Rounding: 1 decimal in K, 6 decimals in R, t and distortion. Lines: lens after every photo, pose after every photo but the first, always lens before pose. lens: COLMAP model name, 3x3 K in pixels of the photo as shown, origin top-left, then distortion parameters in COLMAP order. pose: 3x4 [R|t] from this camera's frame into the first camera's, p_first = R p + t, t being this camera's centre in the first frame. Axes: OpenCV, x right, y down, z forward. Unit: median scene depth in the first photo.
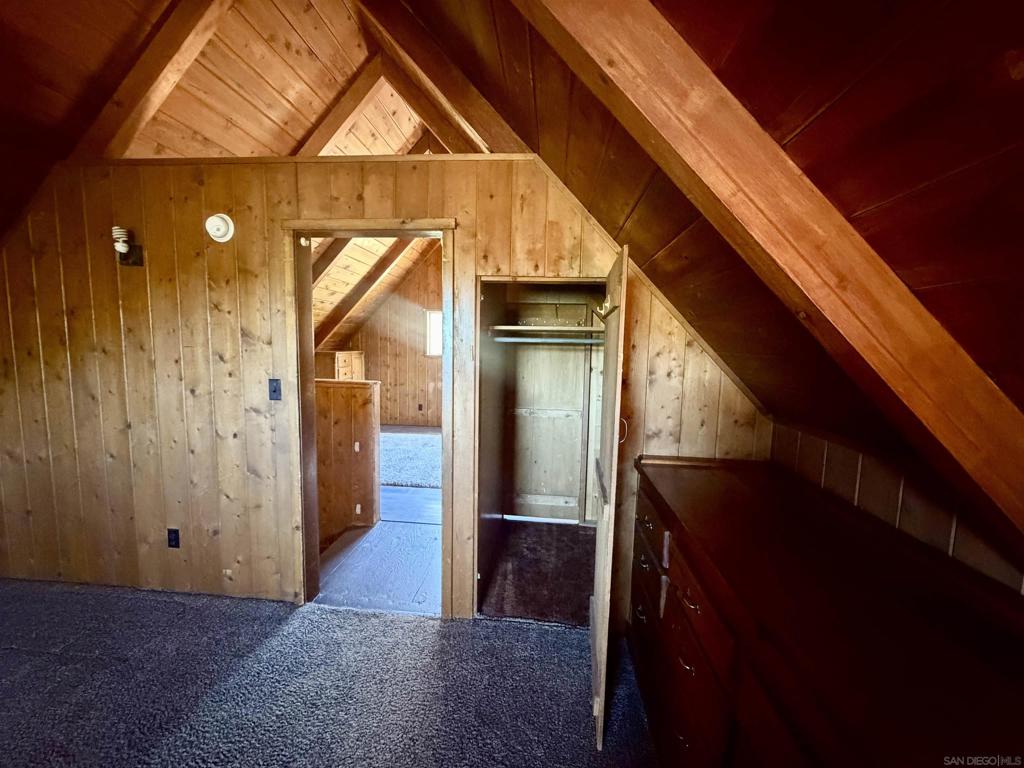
lens RADIAL K [[407.8, 0, 512.6], [0, 407.8, 383.5], [0, 0, 1]] dist [-0.003701, -0.000082]
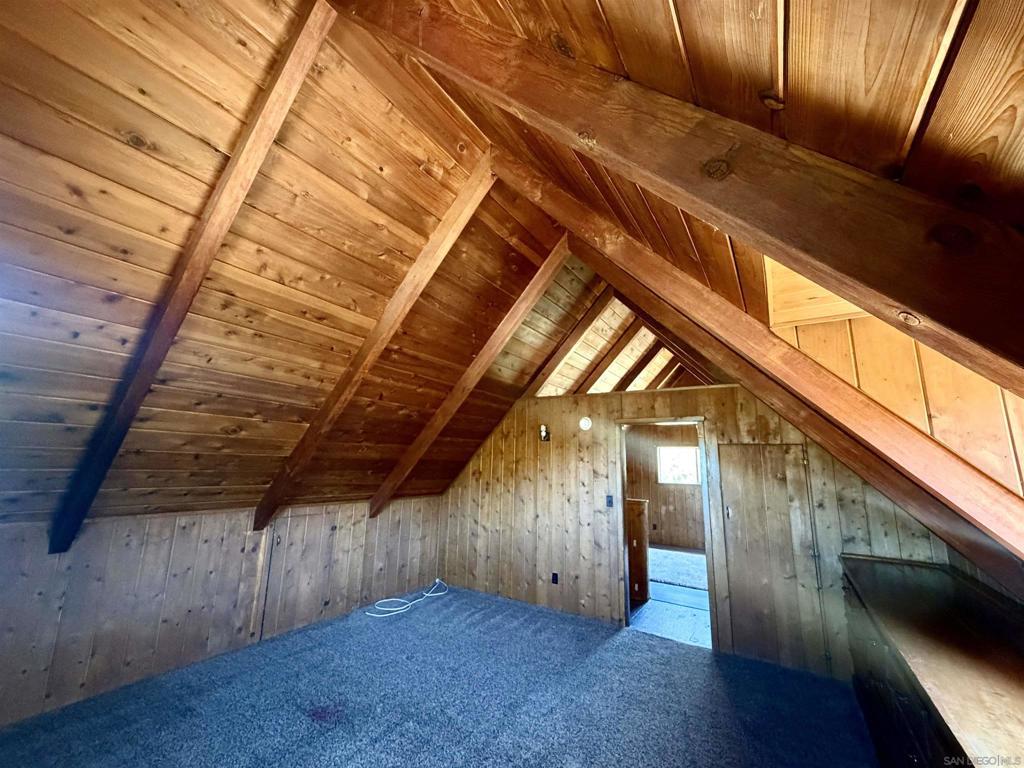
lens RADIAL K [[407.8, 0, 510.8], [0, 407.8, 383.7], [0, 0, 1]] dist [-0.003701, -0.000082]
pose [[0.884735, -0.088381, -0.457639, -0.044579], [-0.051496, 0.957311, -0.284435, 0.054292], [0.463241, 0.275217, 0.842415, -1.021850]]
